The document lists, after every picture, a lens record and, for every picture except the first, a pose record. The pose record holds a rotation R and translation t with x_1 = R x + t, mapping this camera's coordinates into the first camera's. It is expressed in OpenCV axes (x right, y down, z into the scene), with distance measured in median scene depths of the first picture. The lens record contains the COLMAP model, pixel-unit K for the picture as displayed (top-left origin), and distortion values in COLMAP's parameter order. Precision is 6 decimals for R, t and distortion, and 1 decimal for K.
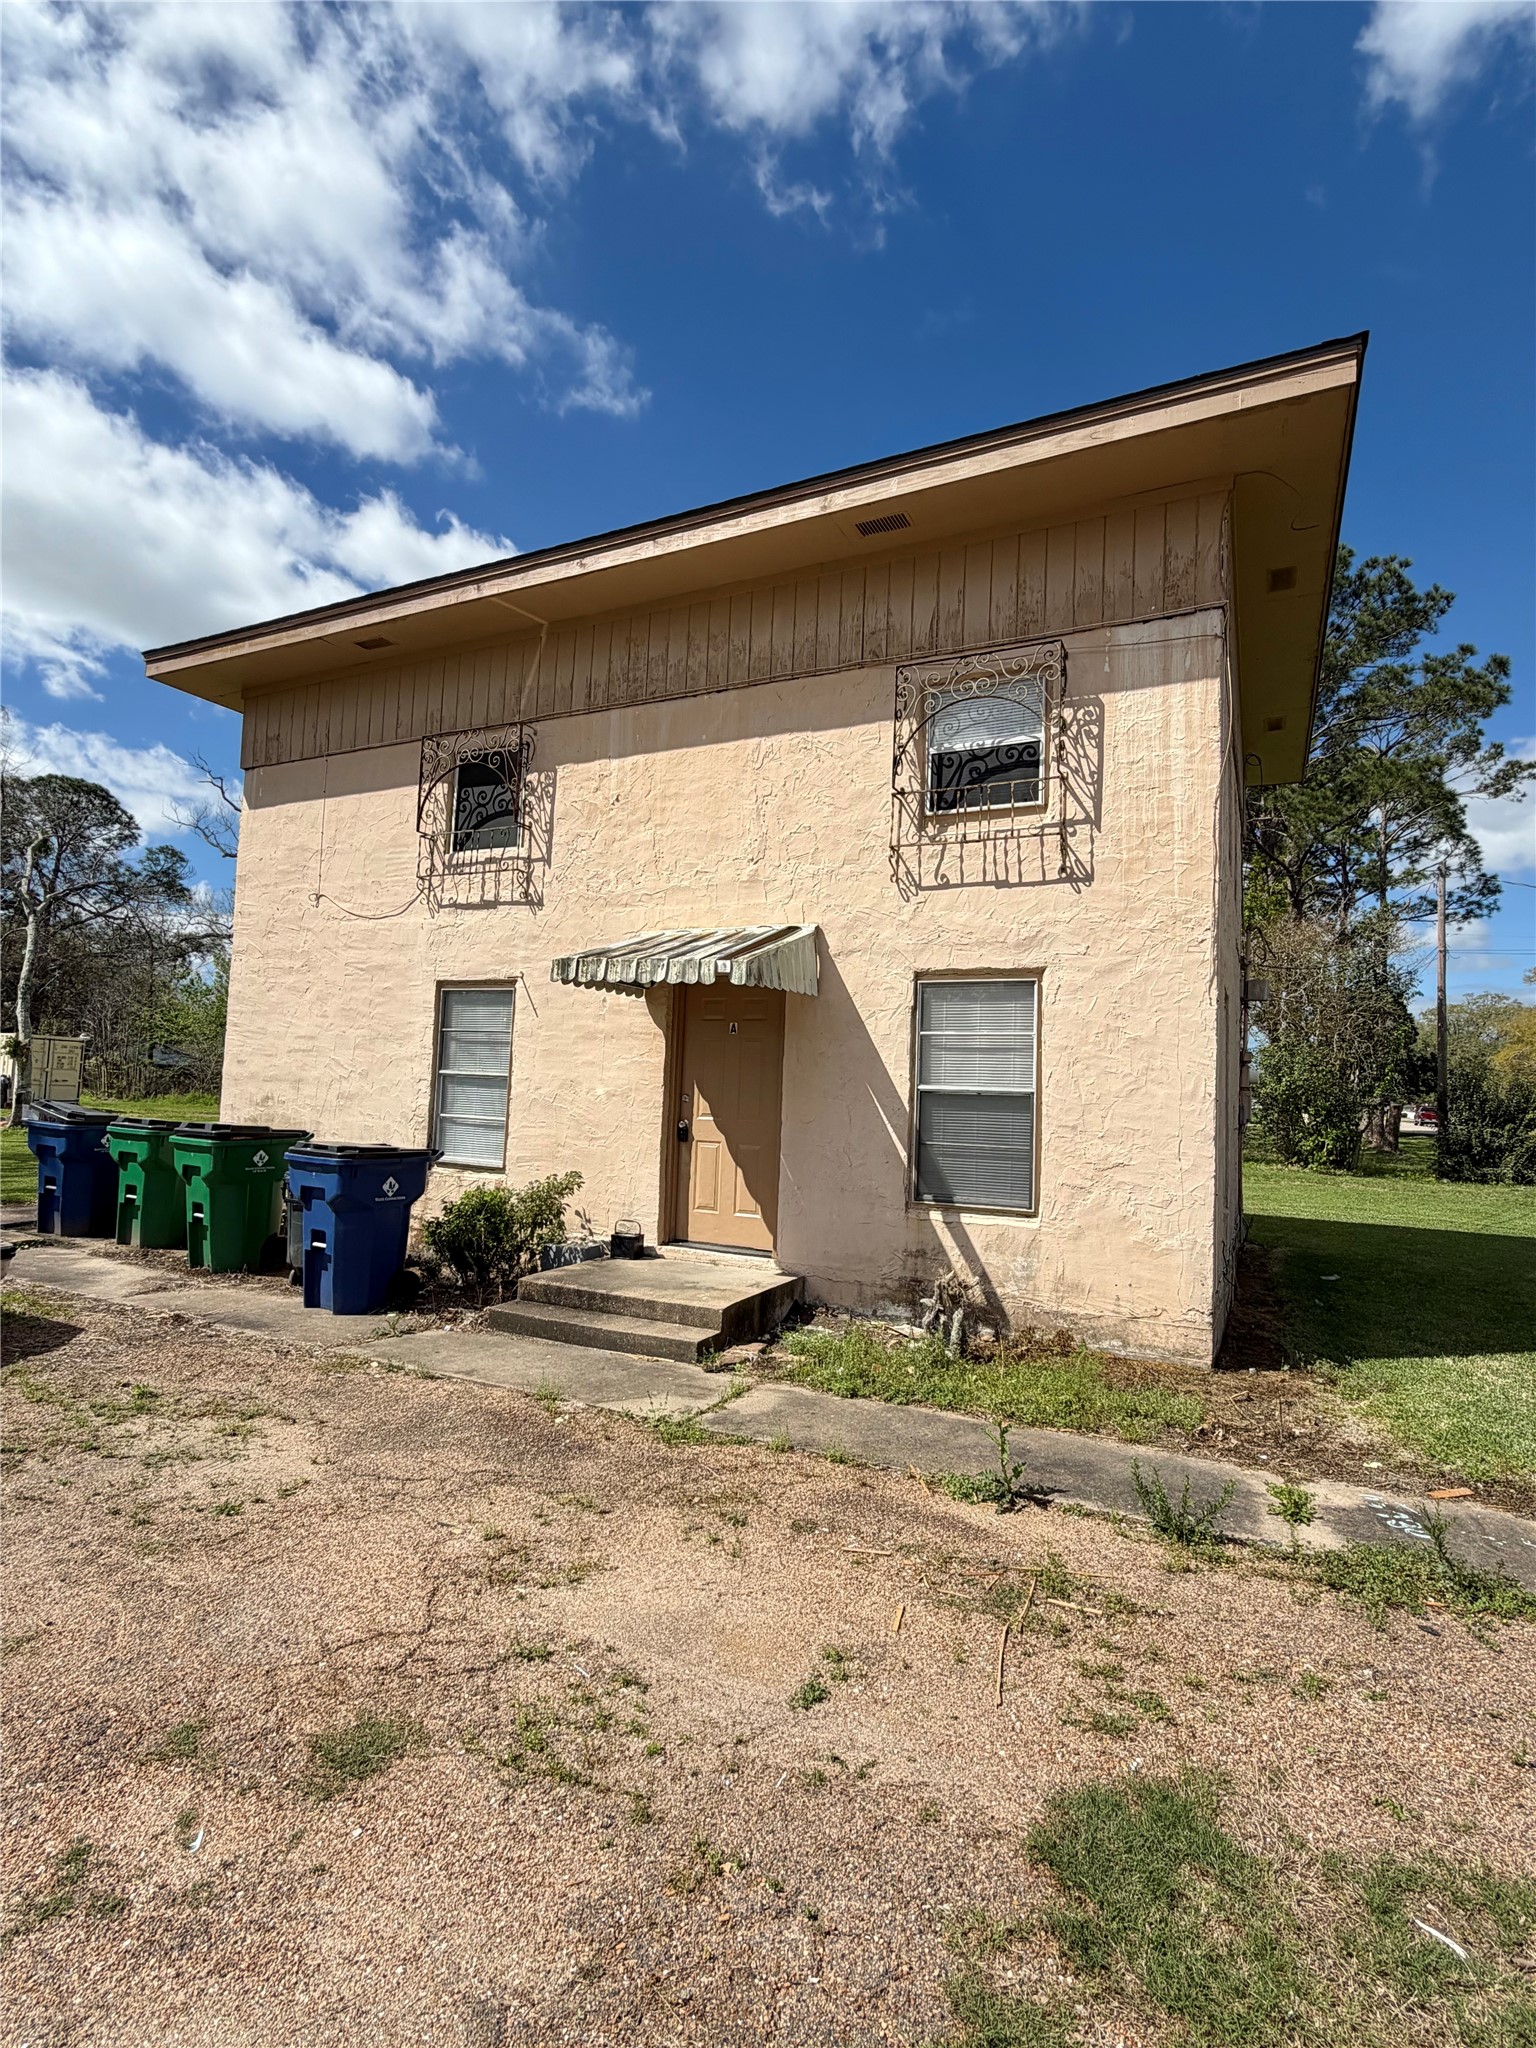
lens RADIAL K [[989.4, 0, 768.0], [0, 989.4, 1024.0], [0, 0, 1]] dist [0.001998, 0.000414]
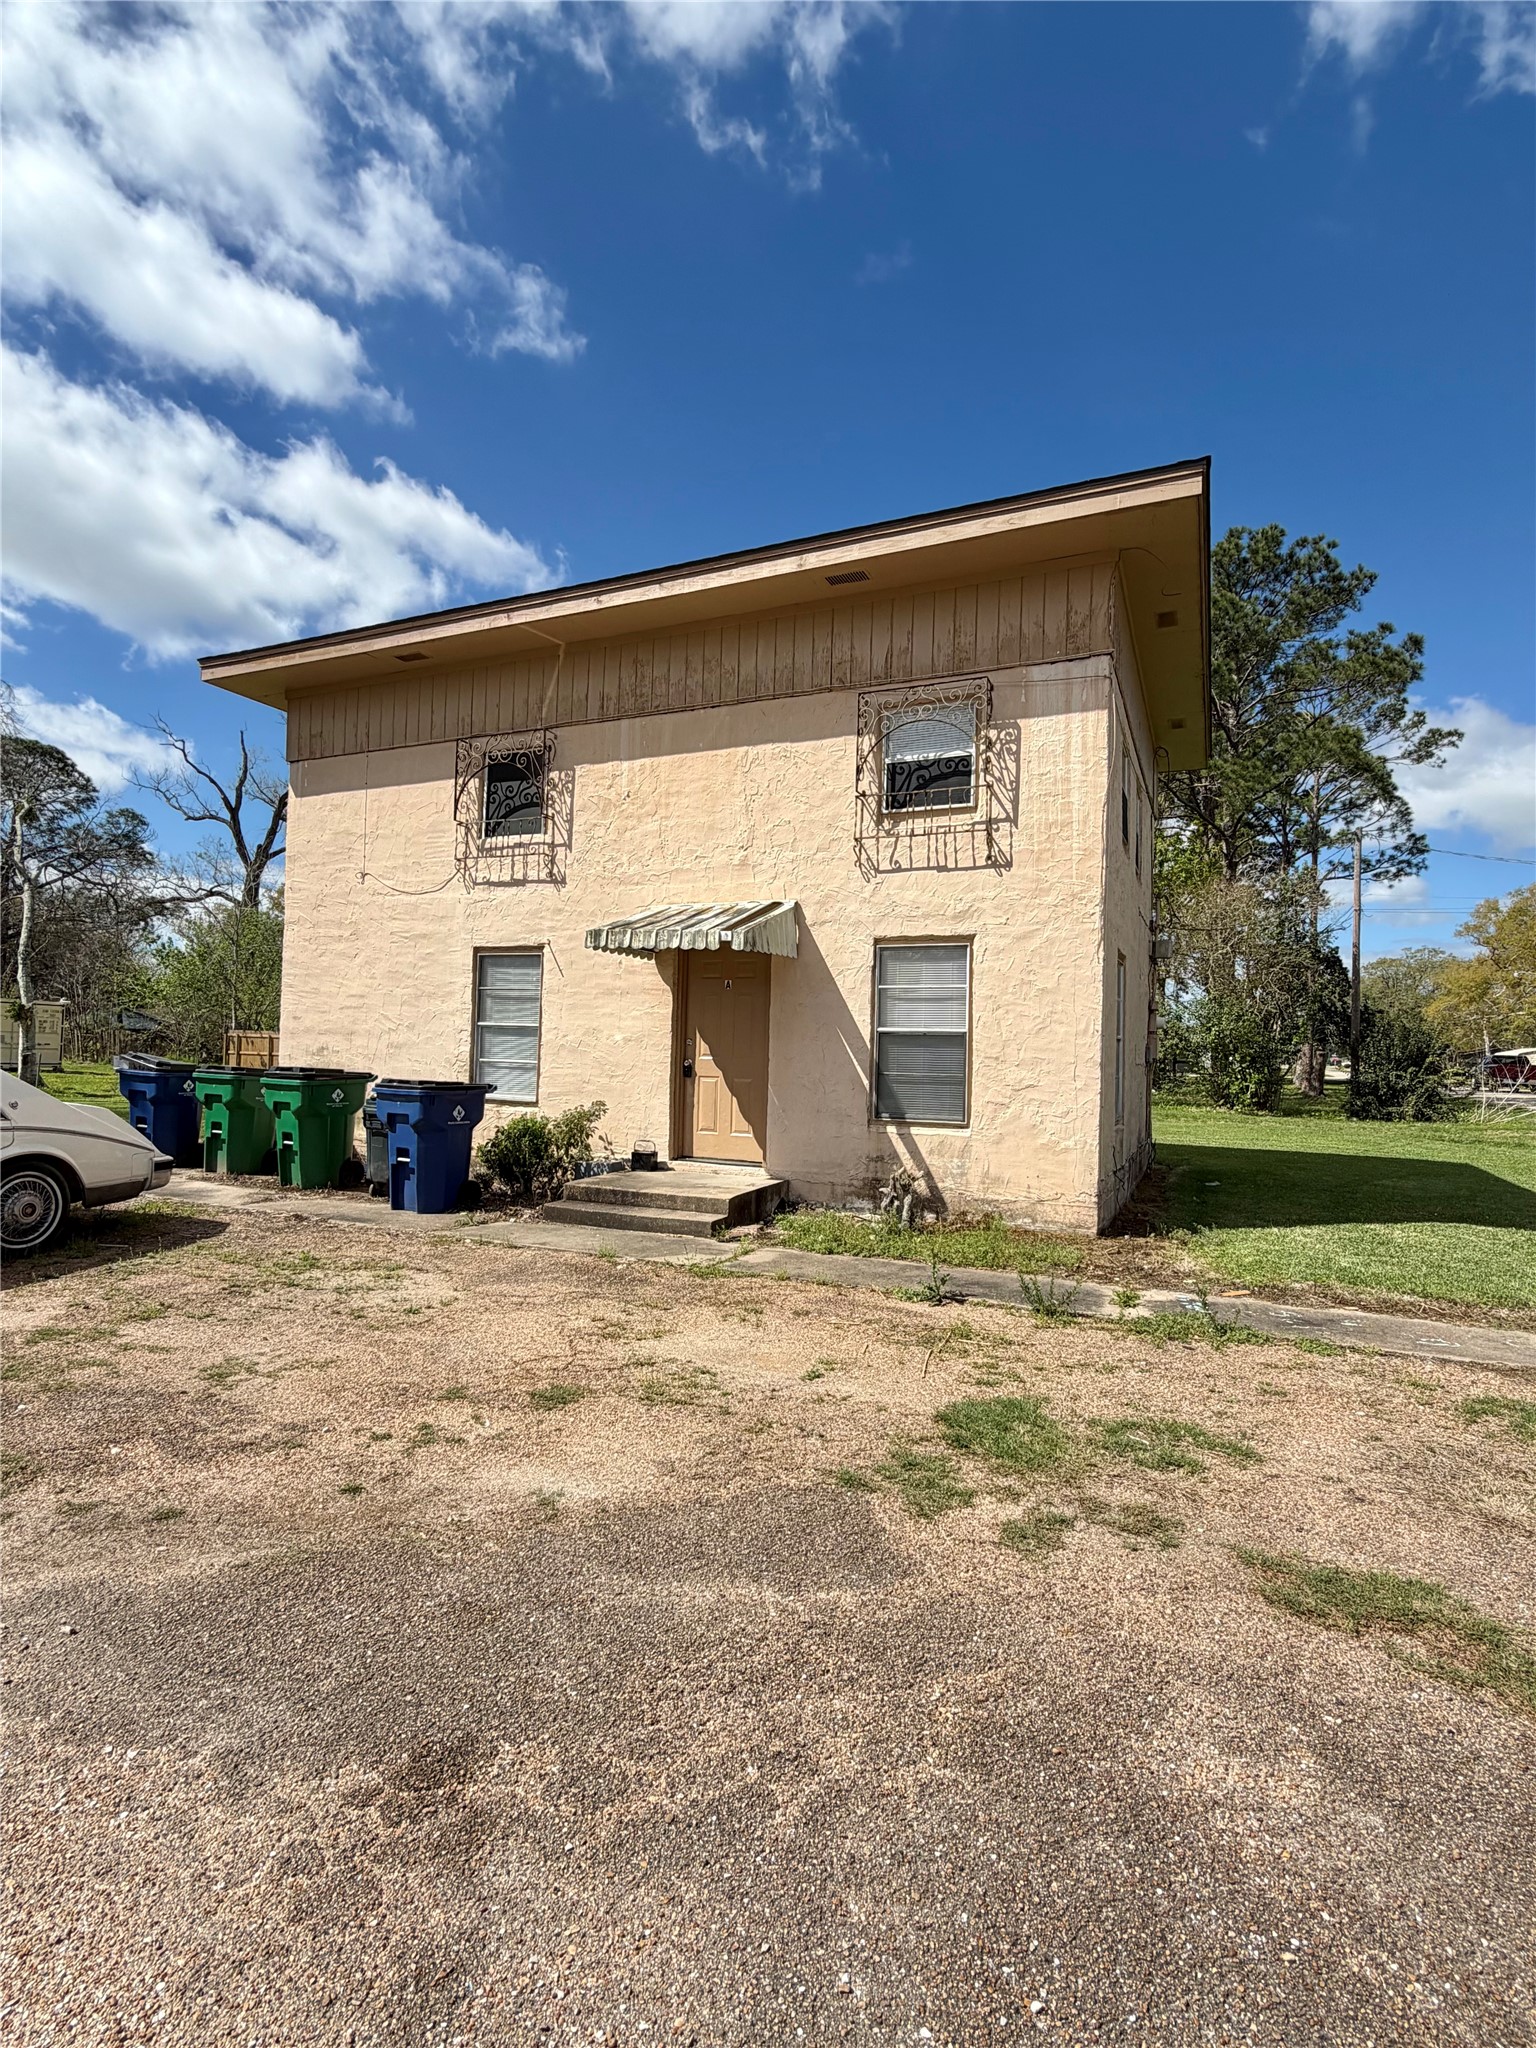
lens RADIAL K [[989.4, 0, 768.0], [0, 989.4, 1024.0], [0, 0, 1]] dist [0.001998, 0.000414]
pose [[0.999239, -0.010305, 0.037619, -0.032127], [0.008736, 0.999095, 0.041636, 0.002521], [-0.038014, -0.041275, 0.998424, -0.233294]]
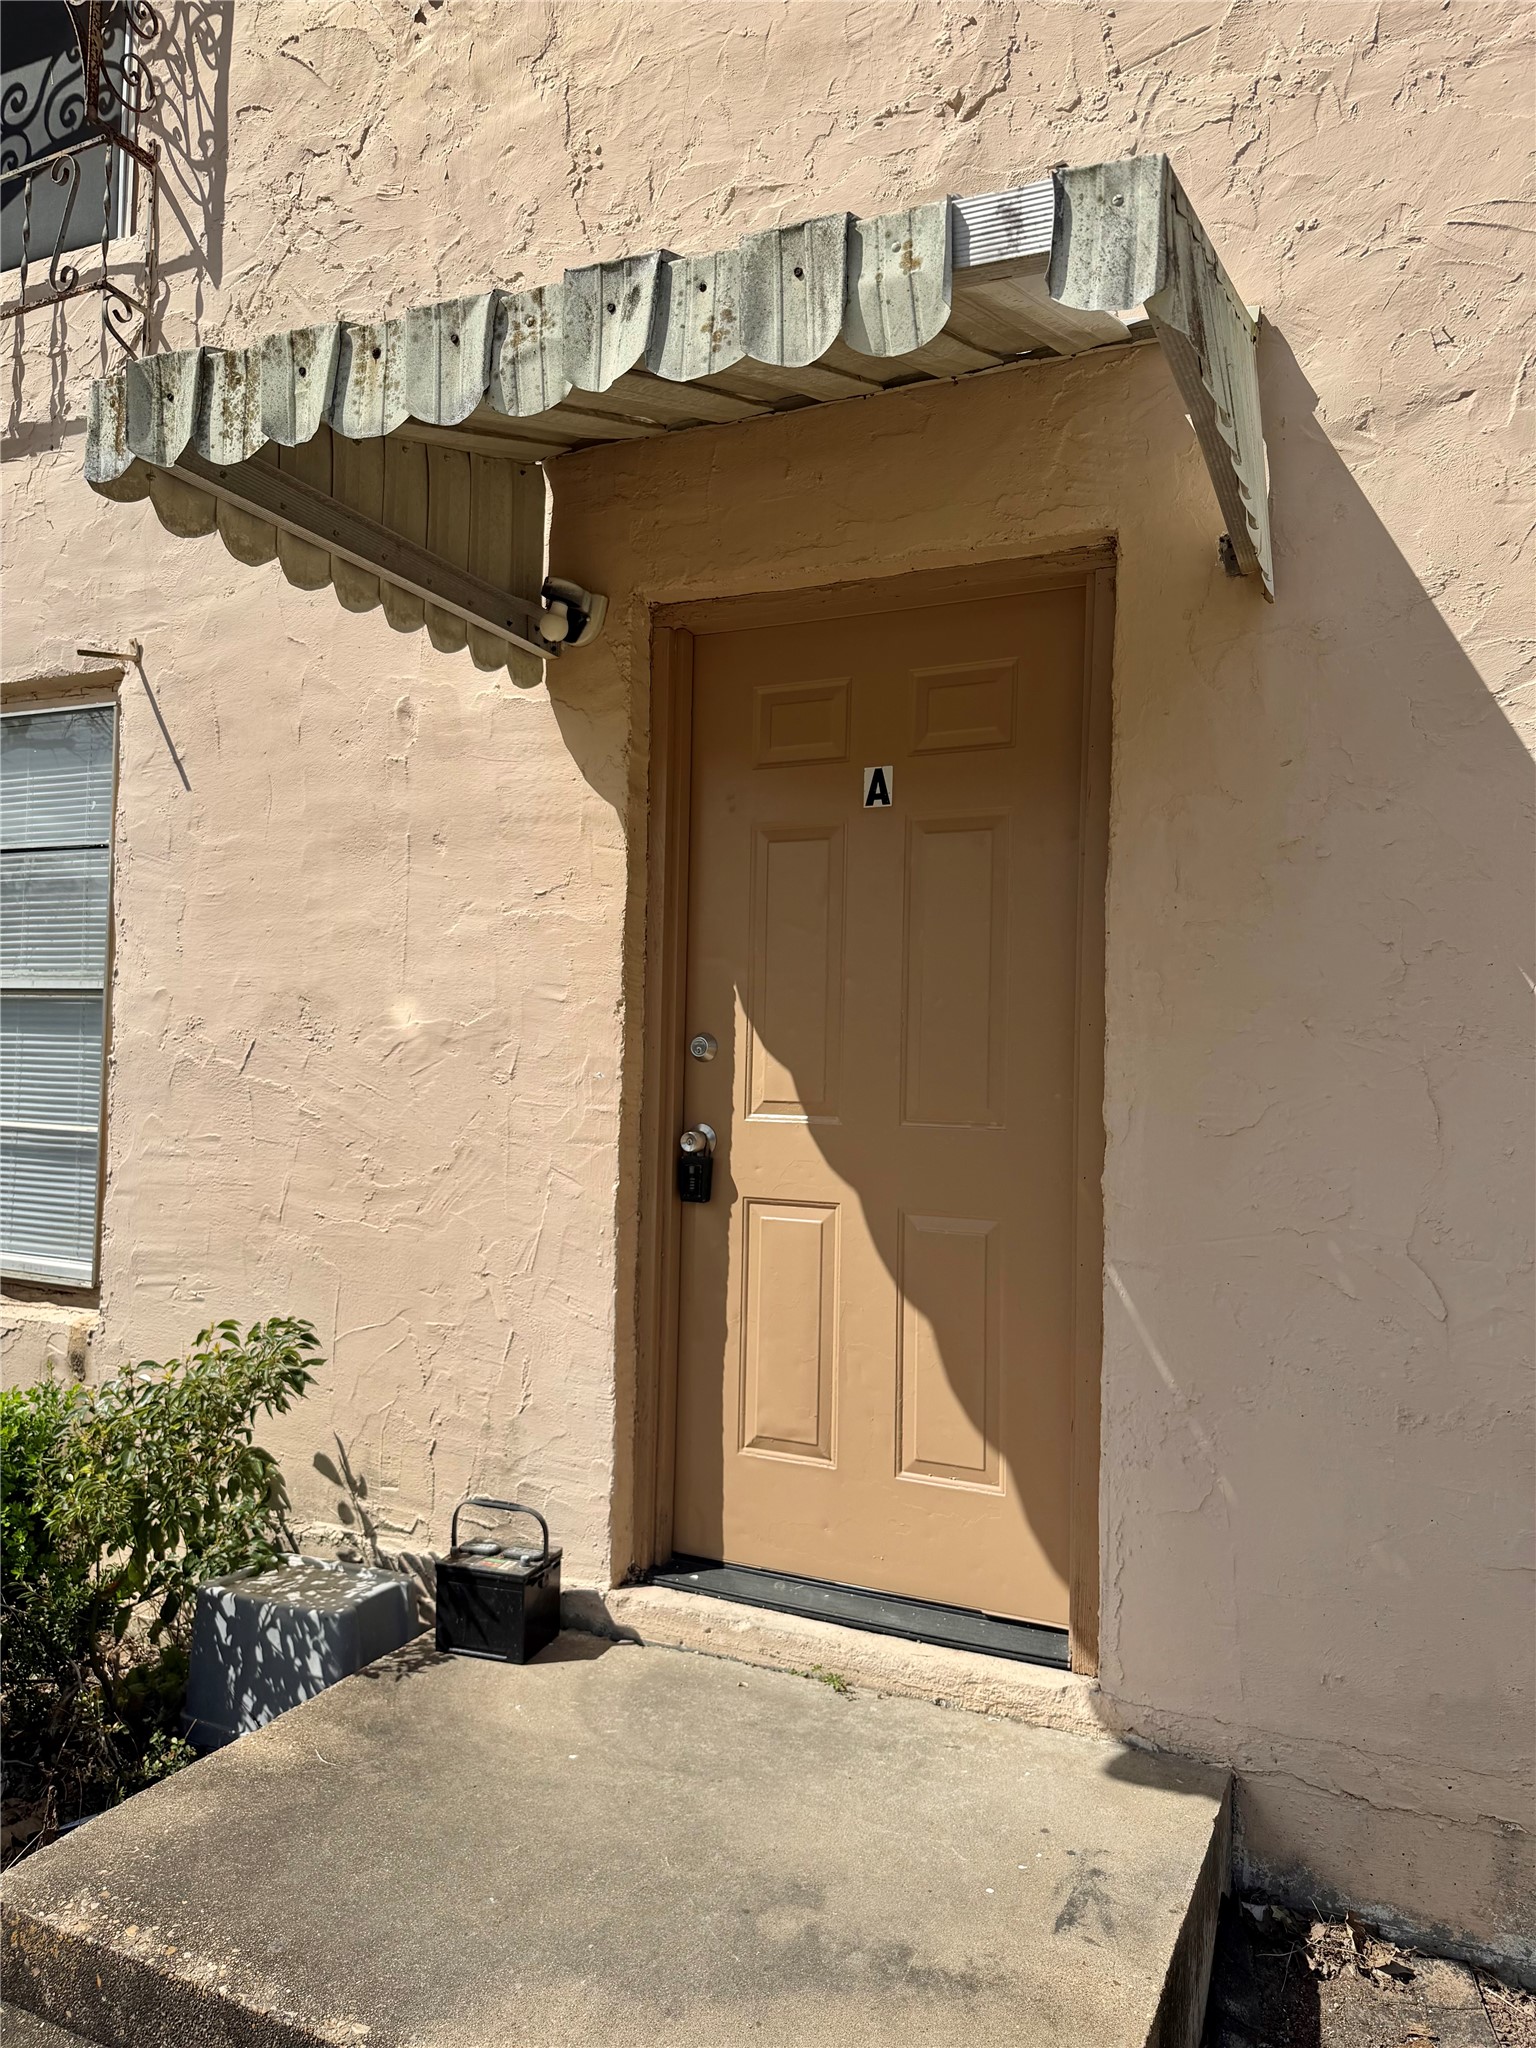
lens RADIAL K [[1423.1, 0, 768.0], [0, 1423.1, 1024.0], [0, 0, 1]] dist [0.003511, -0.000481]
pose [[0.999664, -0.015898, 0.020478, -0.074158], [0.014959, 0.998867, 0.045172, 0.051640], [-0.021173, -0.044851, 0.998769, 0.612108]]
